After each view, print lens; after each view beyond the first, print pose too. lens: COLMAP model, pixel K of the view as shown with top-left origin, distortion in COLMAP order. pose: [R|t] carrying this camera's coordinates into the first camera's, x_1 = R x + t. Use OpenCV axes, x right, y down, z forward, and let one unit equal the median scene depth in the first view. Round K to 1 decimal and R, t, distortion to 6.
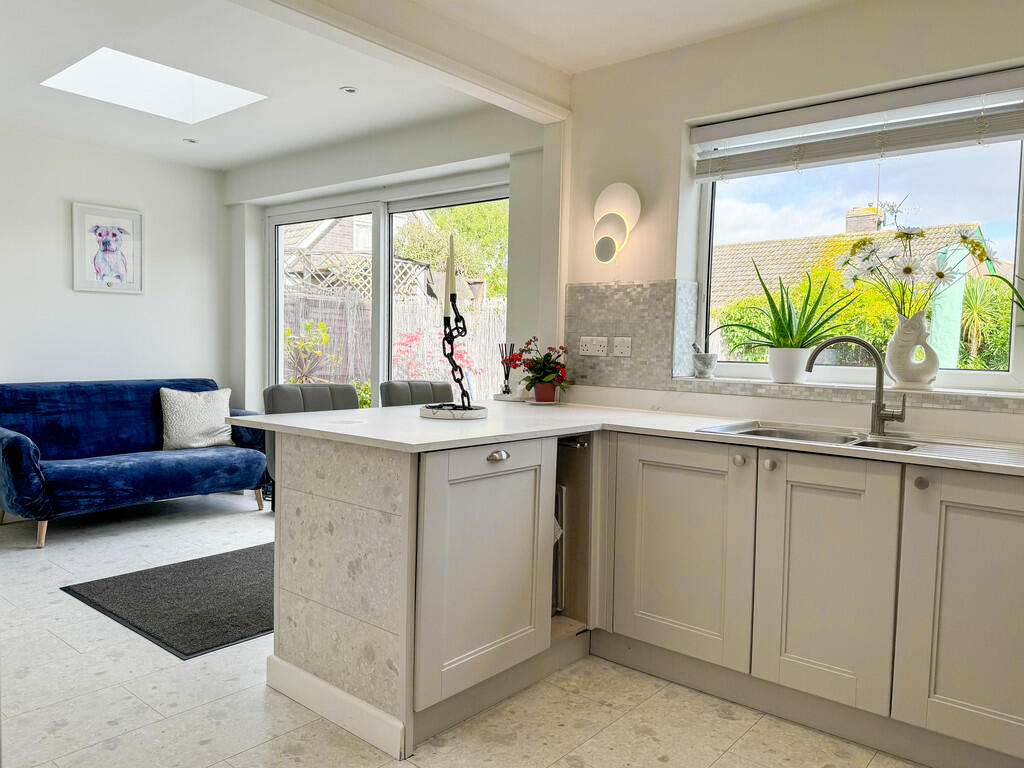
lens RADIAL K [[750.6, 0, 512.0], [0, 750.6, 384.0], [0, 0, 1]] dist [0.055924, -0.054959]
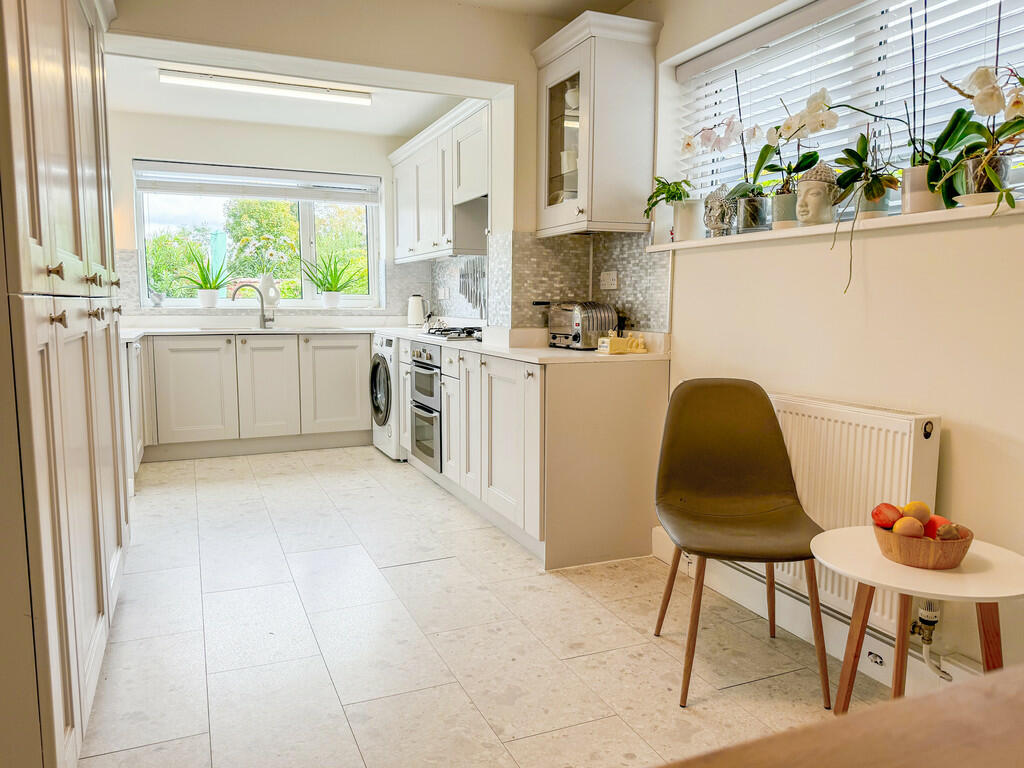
lens RADIAL K [[750.6, 0, 512.0], [0, 750.6, 384.0], [0, 0, 1]] dist [0.055924, -0.054959]
pose [[0.445819, -0.121399, 0.886853, -0.720134], [0.053380, 0.992603, 0.109041, 0.015922], [-0.893530, -0.001273, 0.449001, -0.398283]]
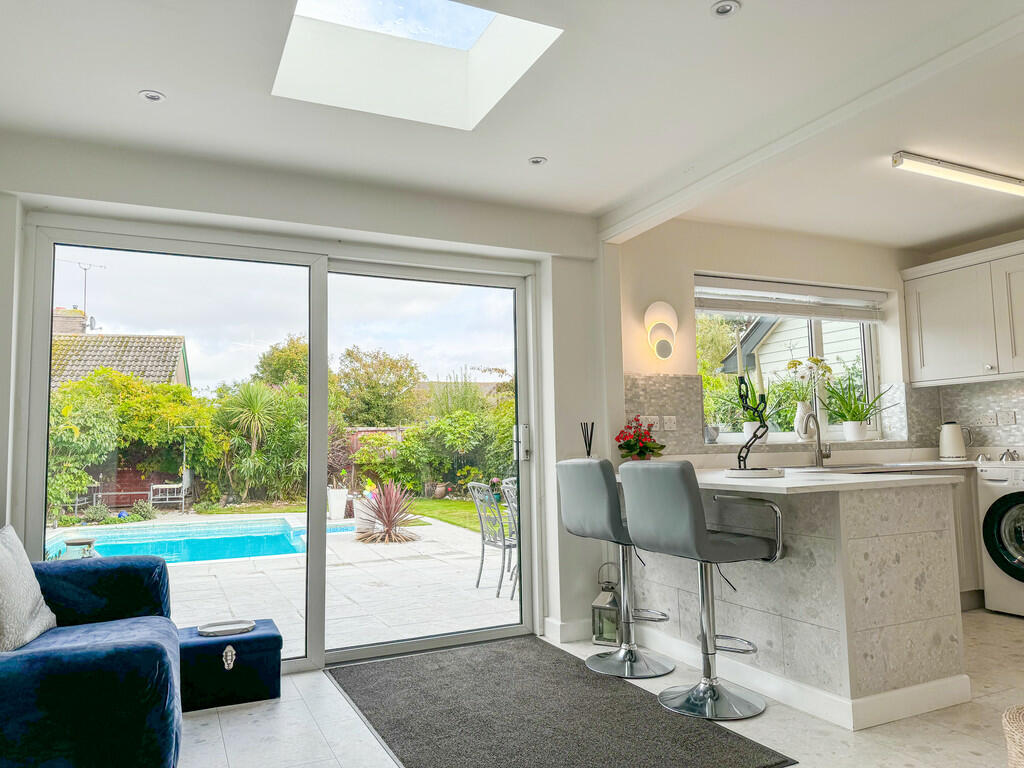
lens RADIAL K [[723.4, 0, 512.0], [0, 723.4, 384.0], [0, 0, 1]] dist [0.051274, -0.057177]
pose [[0.410855, 0.045000, 0.910590, -0.880164], [0.080890, 0.993043, -0.085572, -0.024649], [-0.908105, 0.108816, 0.404356, 0.571986]]
